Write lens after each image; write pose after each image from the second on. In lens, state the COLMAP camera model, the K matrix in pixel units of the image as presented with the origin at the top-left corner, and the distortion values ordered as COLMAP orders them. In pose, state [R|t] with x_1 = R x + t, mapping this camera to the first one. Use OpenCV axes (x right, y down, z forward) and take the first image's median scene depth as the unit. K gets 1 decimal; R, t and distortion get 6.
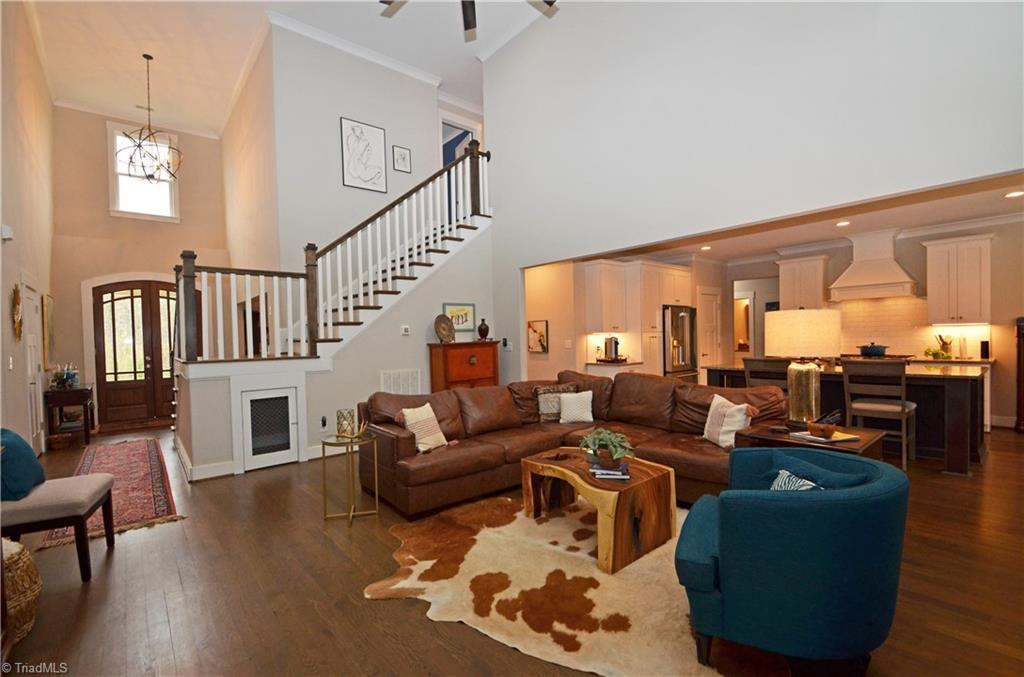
lens RADIAL K [[450.0, 0, 511.3], [0, 450.0, 344.2], [0, 0, 1]] dist [-0.002634, -0.004183]
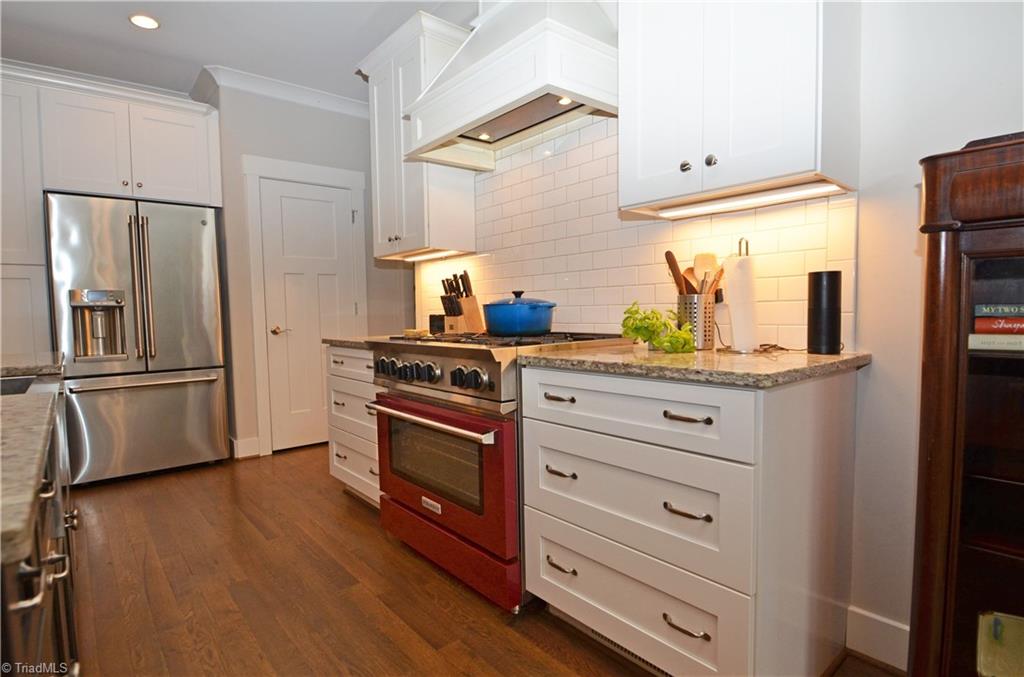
lens RADIAL K [[542.9, 0, 511.2], [0, 542.9, 343.0], [0, 0, 1]] dist [0.000547, -0.000125]
pose [[0.999997, 0.002377, -0.001039, 1.048641], [-0.002325, 0.998880, 0.047262, 0.017077], [0.001150, -0.047260, 0.998882, 0.853789]]
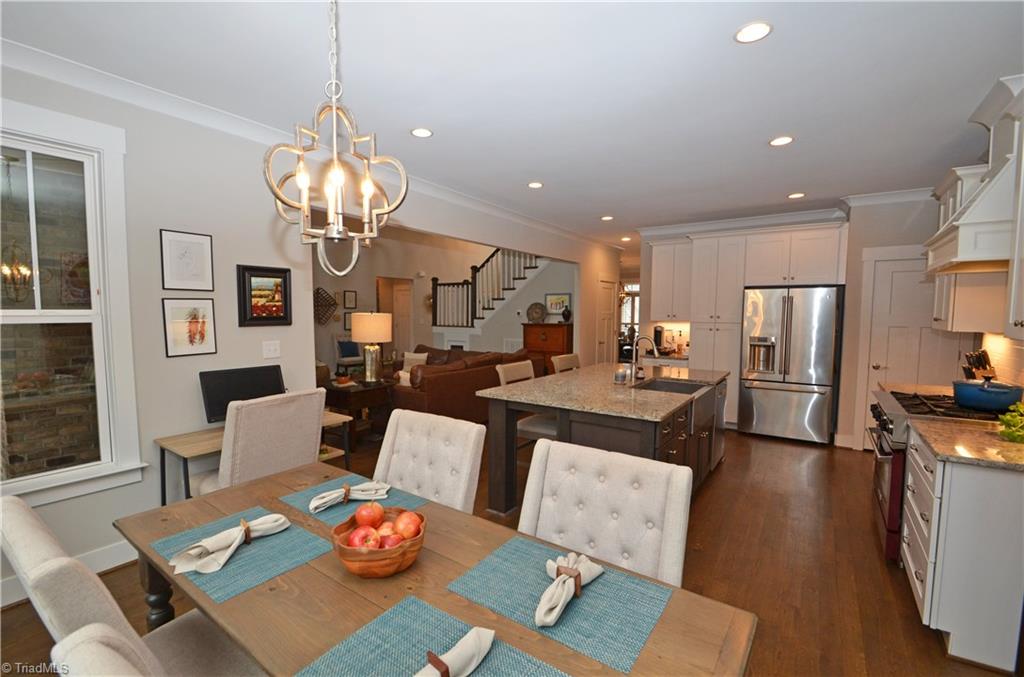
lens RADIAL K [[450.0, 0, 508.4], [0, 450.0, 342.5], [0, 0, 1]] dist [-0.002634, -0.004183]
pose [[0.255768, 0.092794, -0.962274, 1.409099], [-0.027521, 0.995678, 0.088700, -0.076581], [0.966346, 0.003796, 0.257217, 0.661975]]
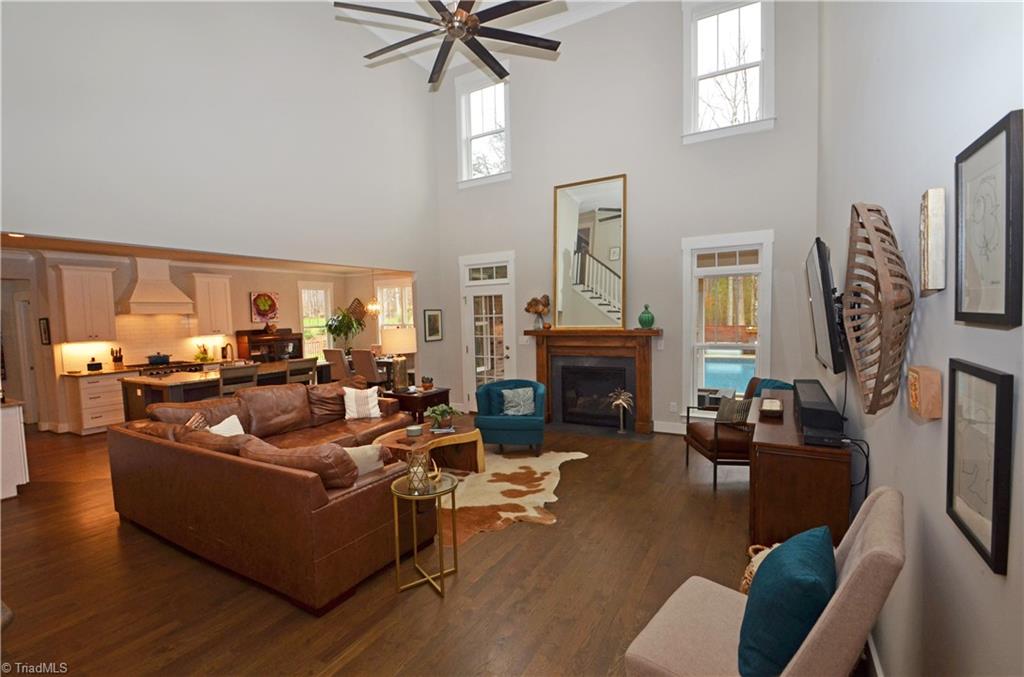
lens RADIAL K [[450.0, 0, 515.0], [0, 450.0, 346.3], [0, 0, 1]] dist [-0.002634, -0.004183]
pose [[-0.350482, -0.022745, 0.936293, -0.727093], [0.047106, 0.998012, 0.041878, -0.031537], [-0.935384, 0.058783, -0.348714, 0.713326]]
